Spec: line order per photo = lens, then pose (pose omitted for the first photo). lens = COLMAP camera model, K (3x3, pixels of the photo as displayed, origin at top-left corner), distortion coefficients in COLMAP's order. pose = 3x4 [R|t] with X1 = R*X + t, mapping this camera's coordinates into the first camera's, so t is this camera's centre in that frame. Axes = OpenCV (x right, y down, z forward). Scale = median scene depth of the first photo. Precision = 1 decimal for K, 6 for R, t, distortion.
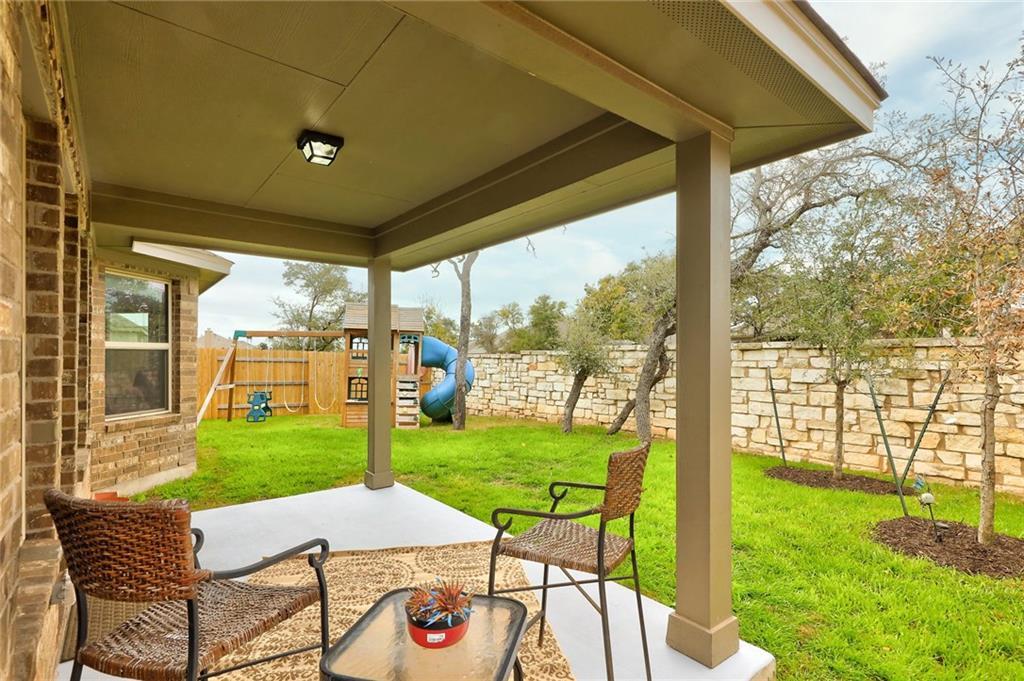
lens RADIAL K [[475.2, 0, 522.1], [0, 475.2, 355.0], [0, 0, 1]] dist [0.000754, 0.000151]
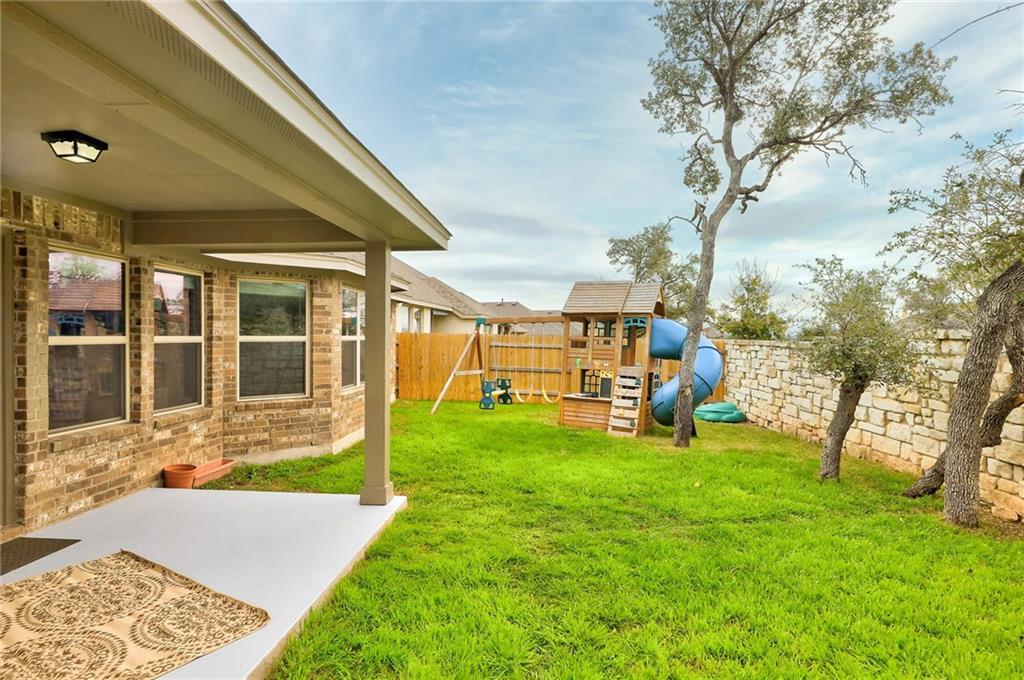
lens RADIAL K [[542.4, 0, 512.0], [0, 542.4, 340.0], [0, 0, 1]] dist [0.006388, 0.000465]
pose [[0.714250, 0.007082, -0.699855, 0.281732], [-0.001002, 0.999958, 0.009097, -0.014981], [0.699890, -0.005796, 0.714227, 0.228971]]
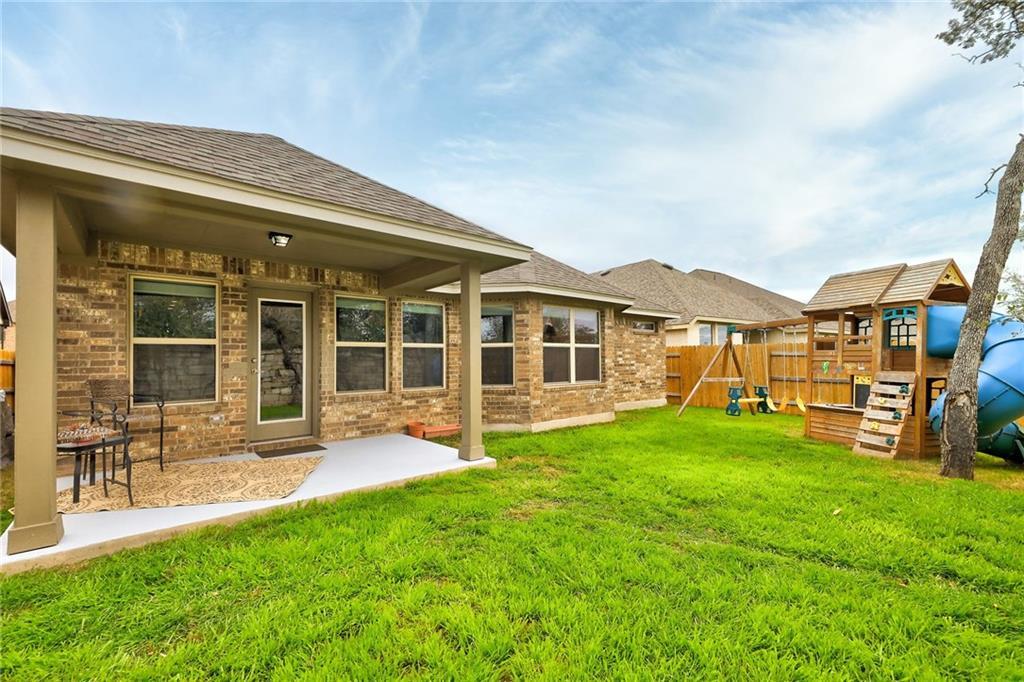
lens RADIAL K [[435.6, 0, 504.7], [0, 435.6, 342.1], [0, 0, 1]] dist [-0.002130, -0.000152]
pose [[-0.000275, -0.050356, -0.998731, 0.372663], [0.017692, 0.998575, -0.050353, 0.024641], [0.999843, -0.017683, 0.000616, 0.532273]]
